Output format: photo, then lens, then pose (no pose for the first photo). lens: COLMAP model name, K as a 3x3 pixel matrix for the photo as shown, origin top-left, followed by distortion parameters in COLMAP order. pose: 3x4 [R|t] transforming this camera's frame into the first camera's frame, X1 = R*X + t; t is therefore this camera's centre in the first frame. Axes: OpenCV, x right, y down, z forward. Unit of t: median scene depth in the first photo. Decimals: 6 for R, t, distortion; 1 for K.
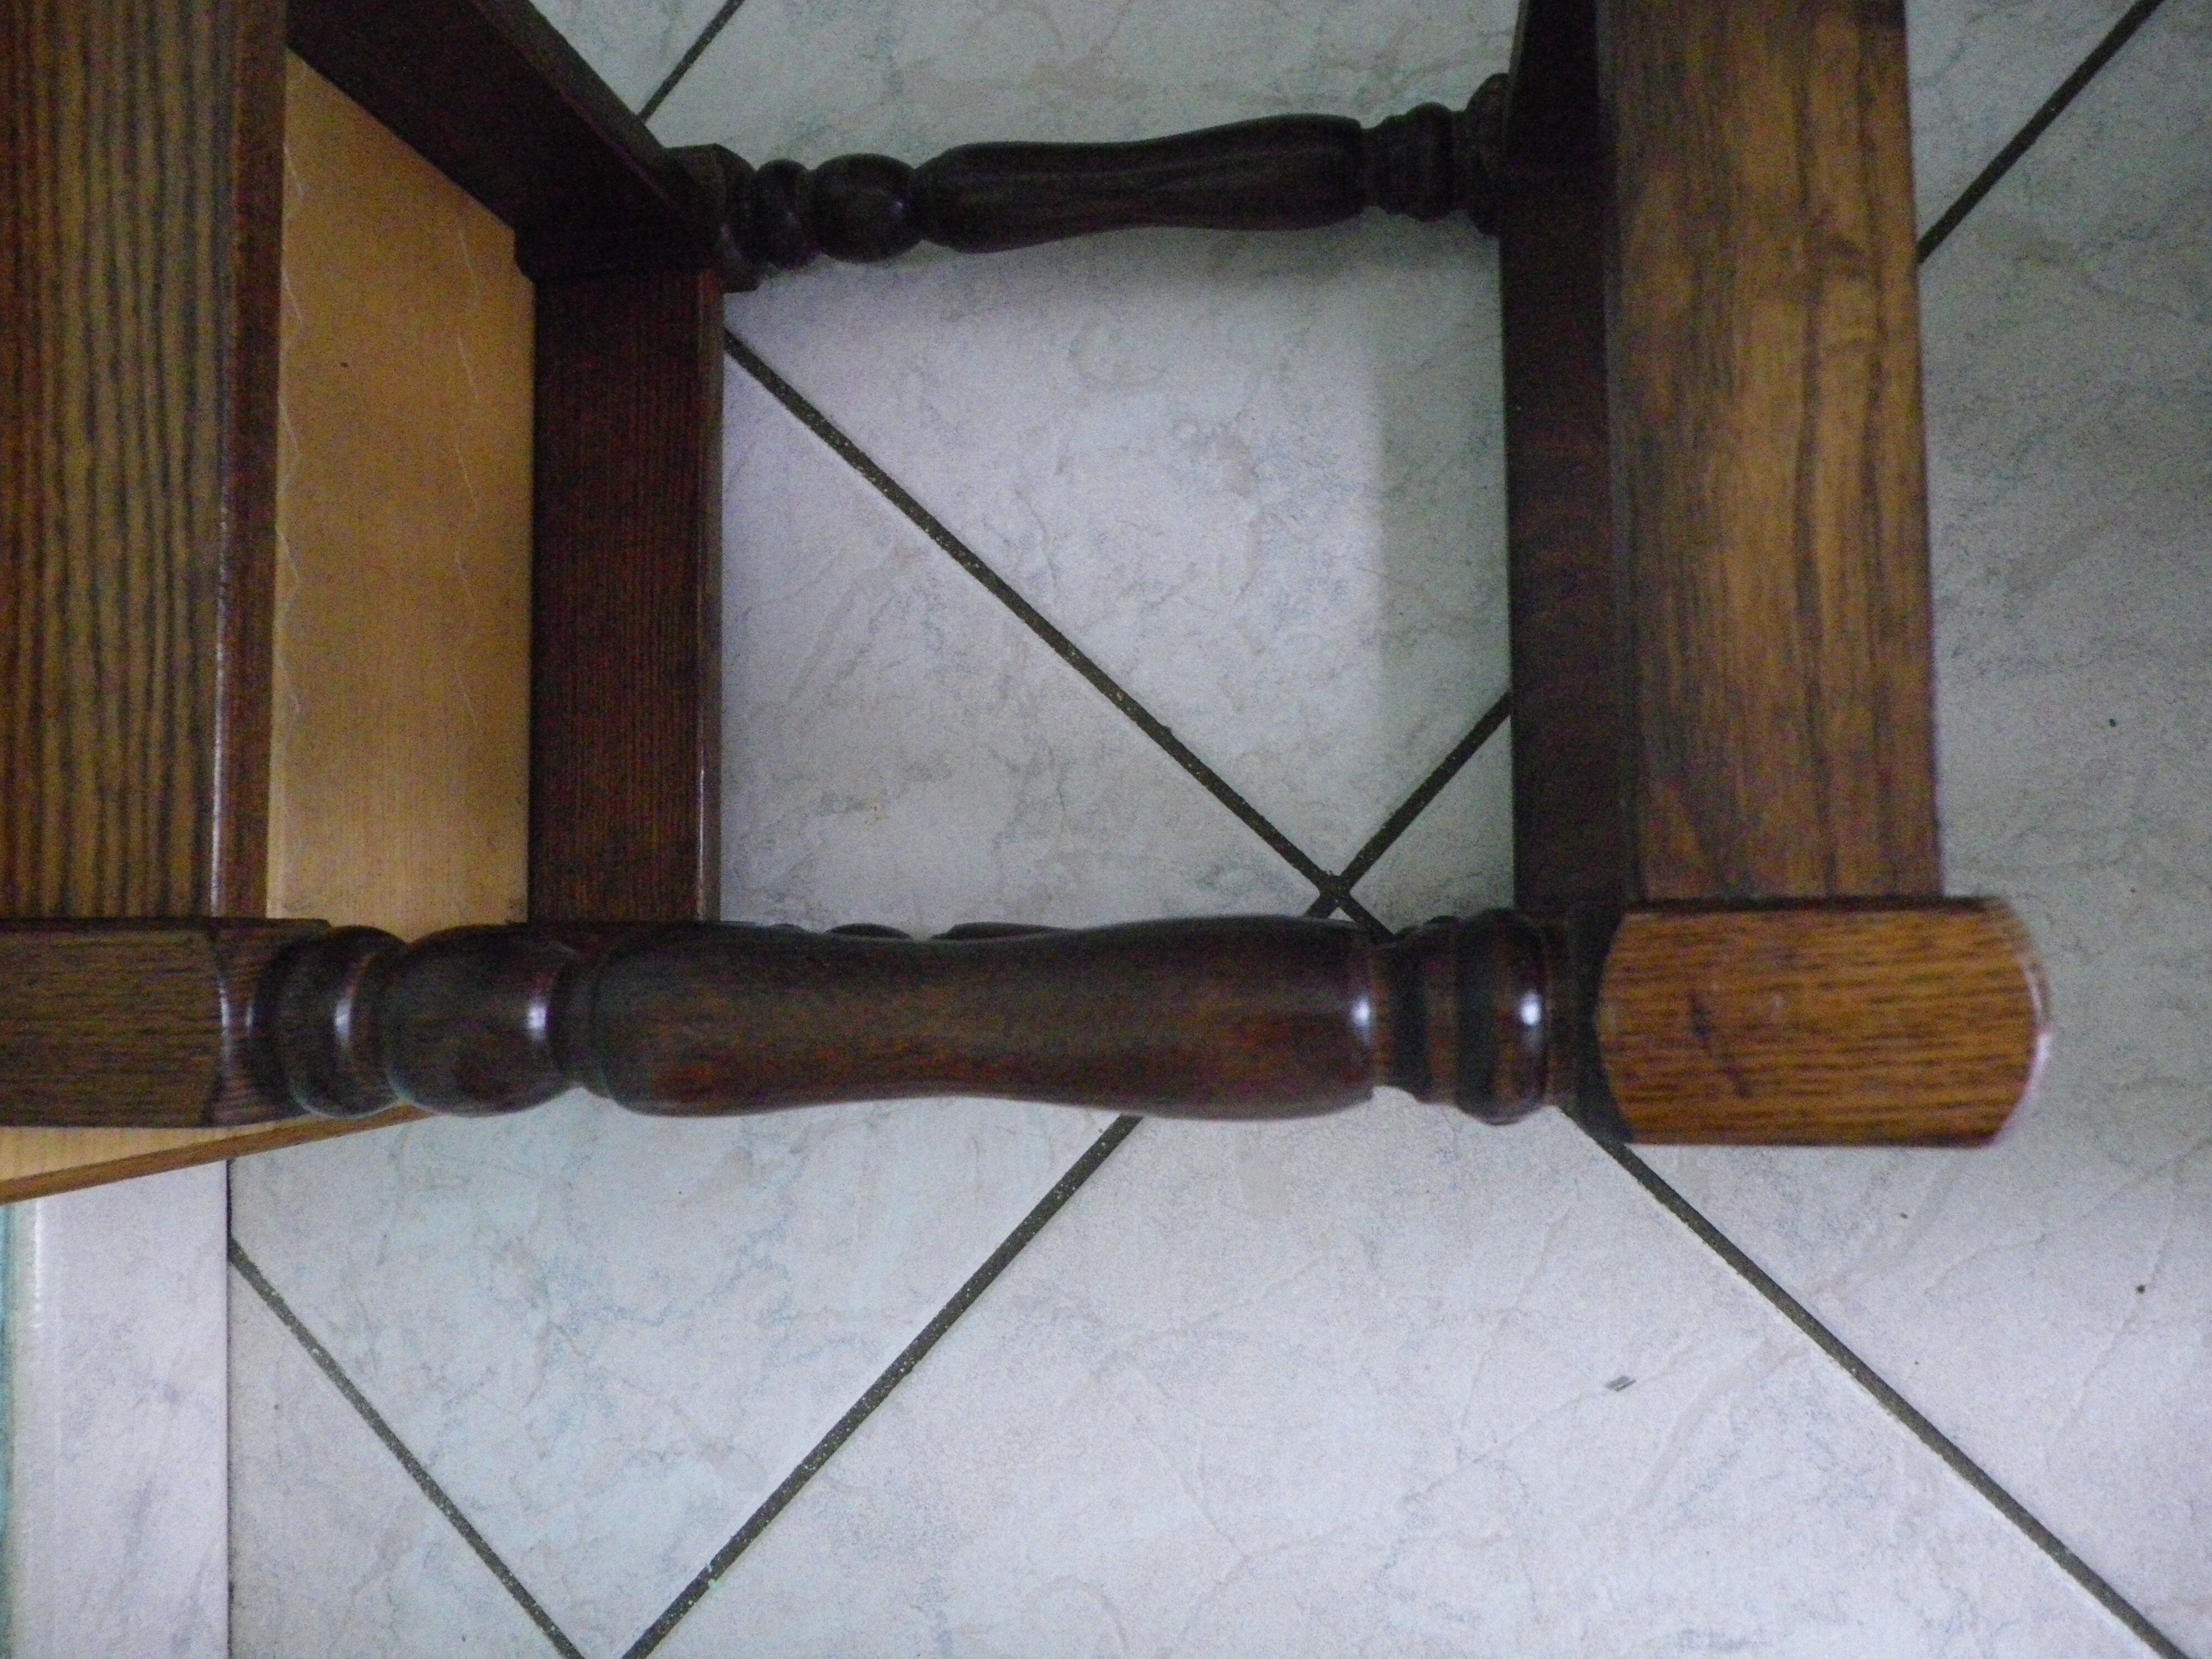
lens RADIAL K [[1779.8, 0, 1112.2], [0, 1779.8, 829.2], [0, 0, 1]] dist [-0.000744, 0.006252]
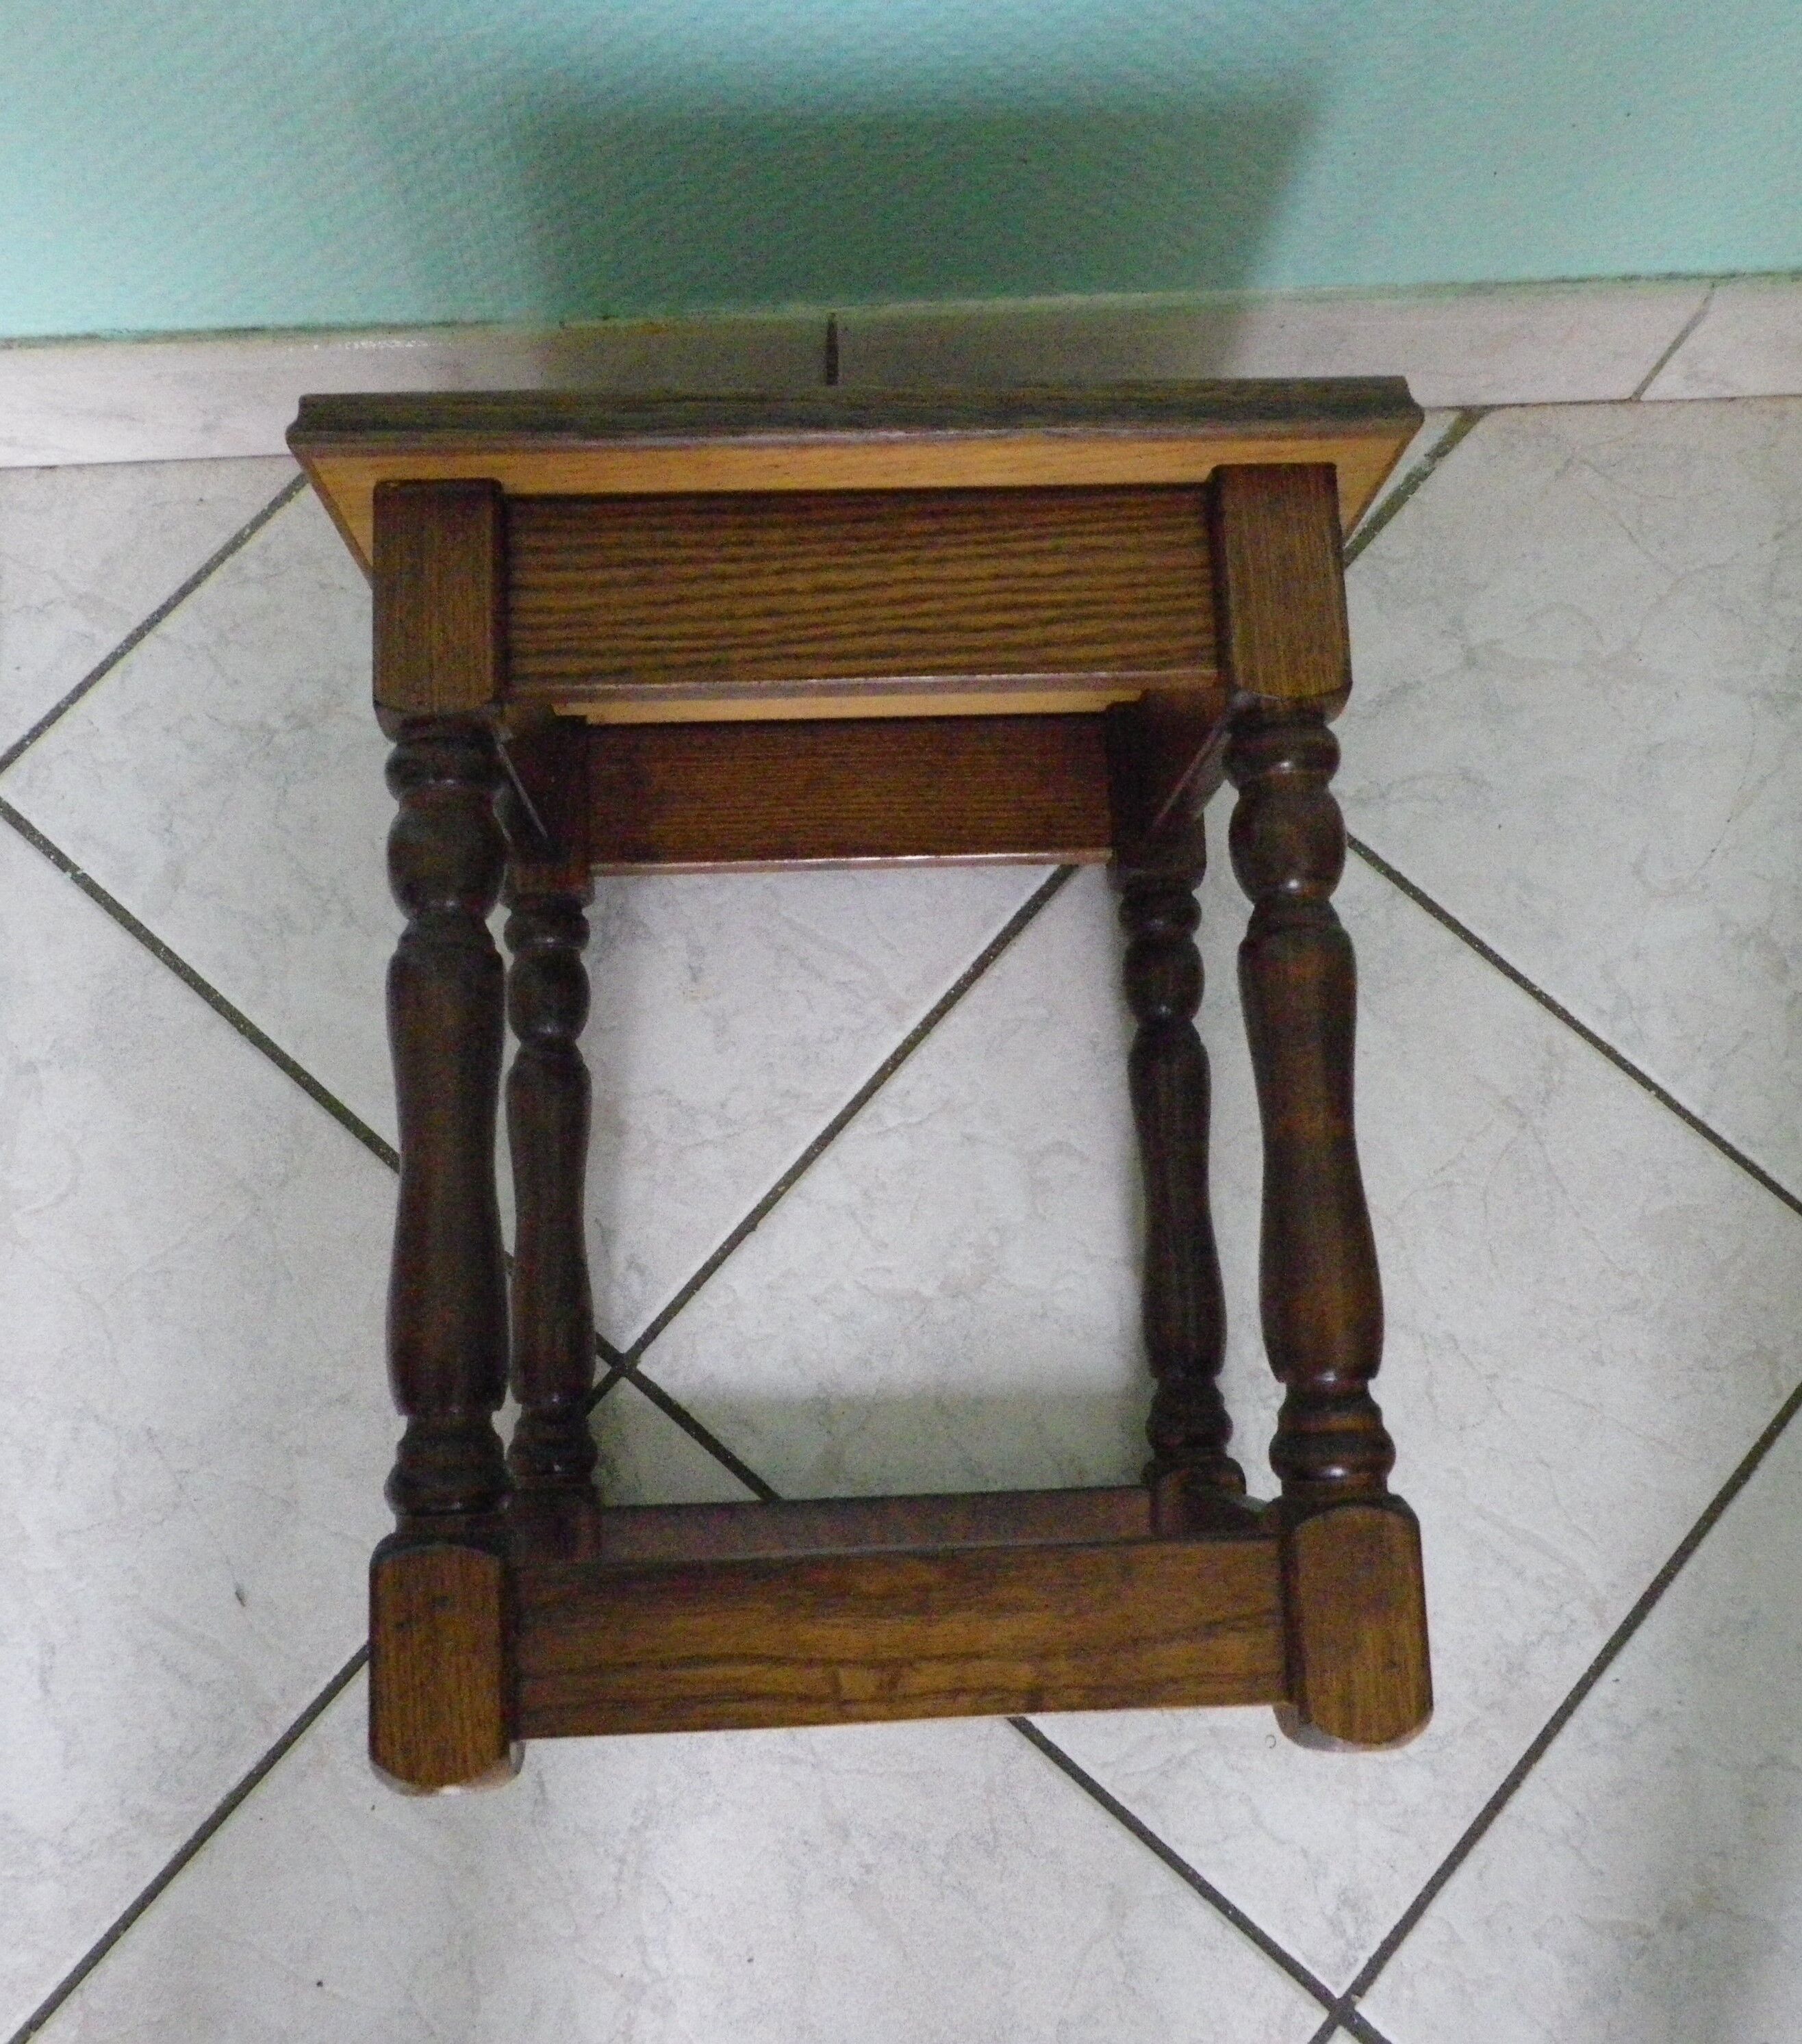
lens RADIAL K [[2230.8, 0, 901.0], [0, 2230.8, 1022.0], [0, 0, 1]] dist [0.009240, -0.002641]
pose [[0.021891, 0.999757, -0.002483, -0.117209], [-0.999630, 0.021928, 0.016105, -0.203005], [0.016155, 0.002129, 0.999867, -0.617100]]
